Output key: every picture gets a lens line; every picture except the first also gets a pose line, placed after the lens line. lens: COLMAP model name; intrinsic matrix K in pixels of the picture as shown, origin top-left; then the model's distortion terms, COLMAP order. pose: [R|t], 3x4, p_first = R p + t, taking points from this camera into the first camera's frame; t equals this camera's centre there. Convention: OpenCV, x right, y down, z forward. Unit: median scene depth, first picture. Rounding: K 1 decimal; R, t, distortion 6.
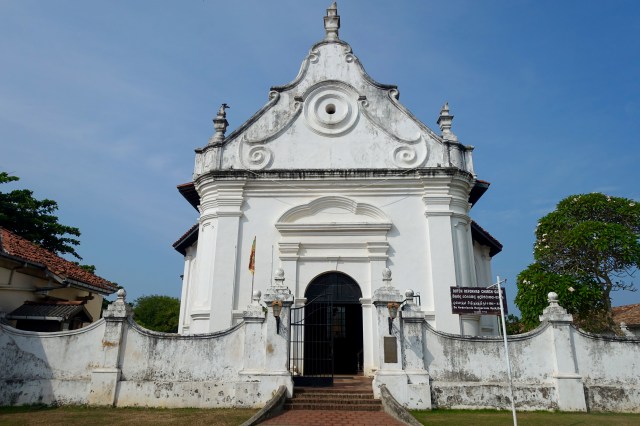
lens RADIAL K [[431.8, 0, 320.0], [0, 431.8, 213.0], [0, 0, 1]] dist [-0.000782, -0.002175]
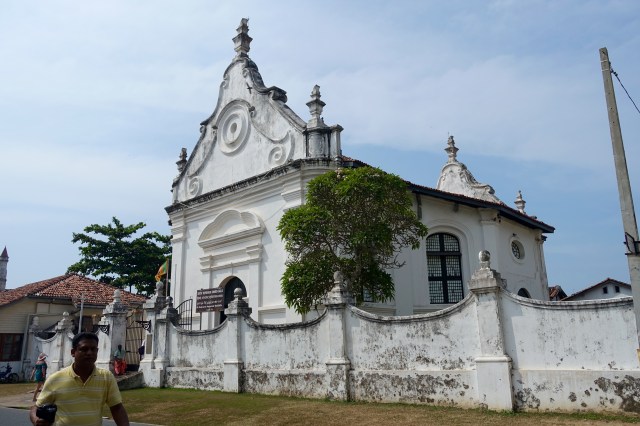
lens RADIAL K [[522.3, 0, 320.0], [0, 522.3, 213.0], [0, 0, 1]] dist [-0.006974, -0.002692]
pose [[0.763077, -0.187611, -0.618479, 1.101780], [0.224743, 0.974247, -0.018244, 0.048146], [0.605974, -0.125077, 0.785590, 0.072640]]
